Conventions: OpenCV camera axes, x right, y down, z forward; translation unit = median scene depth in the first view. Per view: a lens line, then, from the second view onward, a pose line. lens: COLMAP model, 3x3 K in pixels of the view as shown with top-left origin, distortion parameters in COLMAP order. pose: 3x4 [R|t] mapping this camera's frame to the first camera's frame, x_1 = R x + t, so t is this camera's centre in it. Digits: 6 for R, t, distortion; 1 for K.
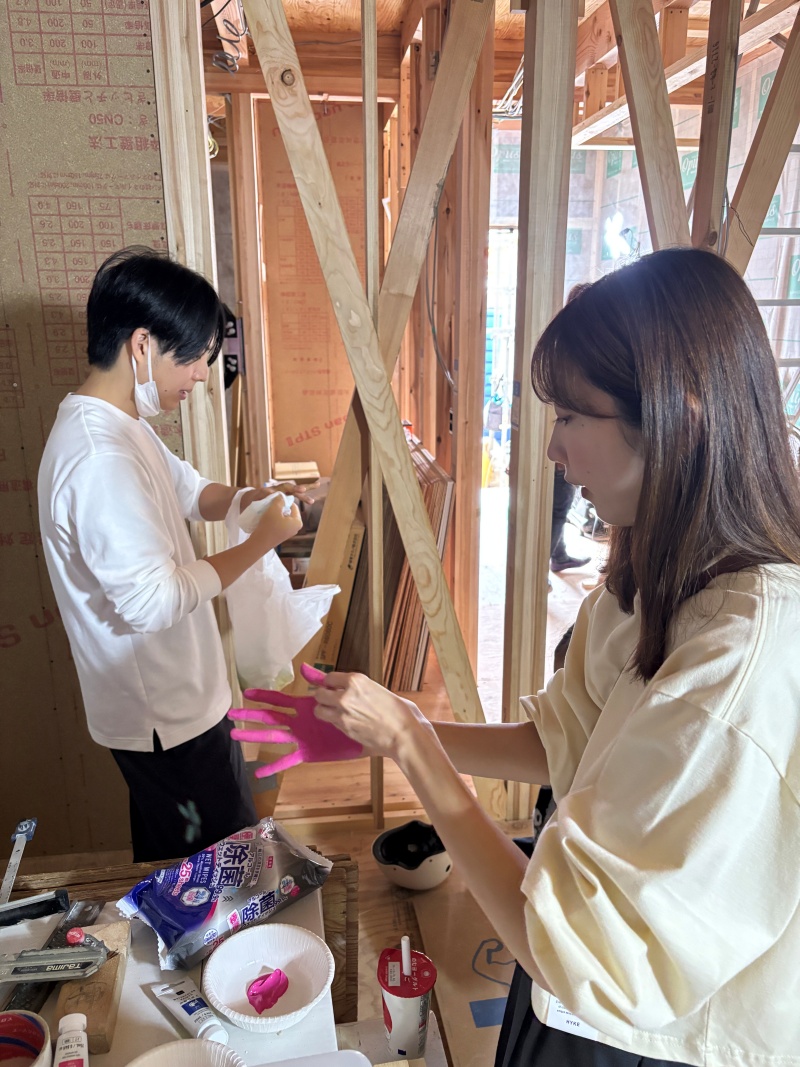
lens RADIAL K [[807.9, 0, 402.7], [0, 807.9, 530.9], [0, 0, 1]] dist [0.038960, -0.047848]
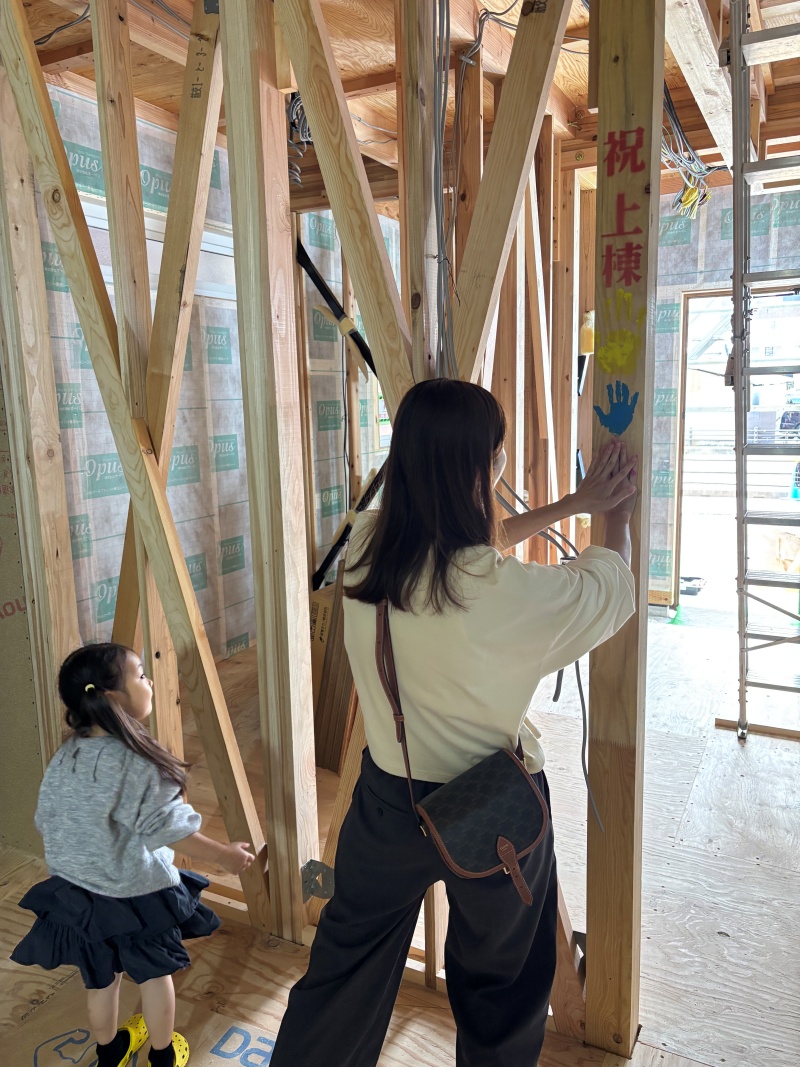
lens RADIAL K [[807.9, 0, 404.3], [0, 807.9, 526.6], [0, 0, 1]] dist [0.038960, -0.047848]
pose [[0.826216, 0.079318, -0.557742, 0.852419], [-0.133379, 0.989432, -0.056873, -0.075951], [0.547337, 0.121380, 0.828064, 0.318790]]
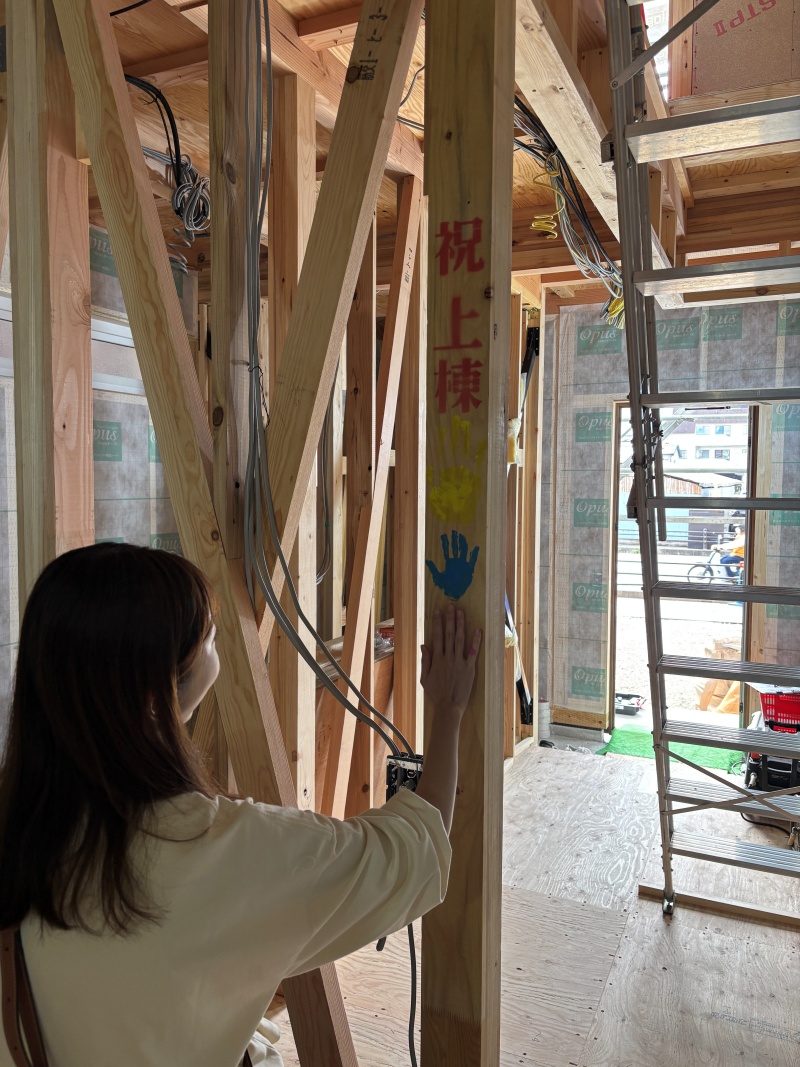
lens RADIAL K [[807.9, 0, 405.4], [0, 807.9, 524.5], [0, 0, 1]] dist [0.038960, -0.047848]
pose [[0.851999, 0.040888, -0.521945, 0.857151], [-0.153198, 0.972779, -0.173870, -0.177920], [0.500628, 0.228098, 0.835071, 0.533620]]
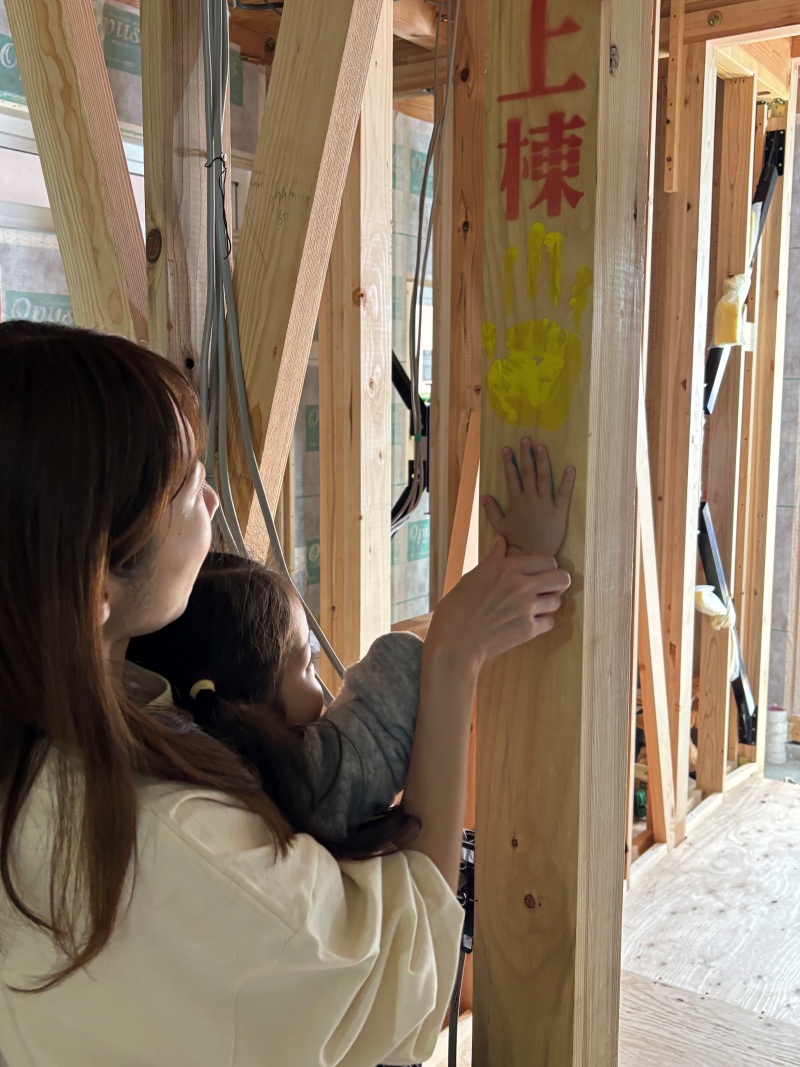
lens RADIAL K [[1124.1, 0, 405.7], [0, 1124.1, 521.8], [0, 0, 1]] dist [0.014448, 0.000000]
pose [[0.750740, 0.093179, -0.653994, 0.837741], [-0.187957, 0.979213, -0.076247, -0.205947], [0.633295, 0.180164, 0.752648, 0.680955]]
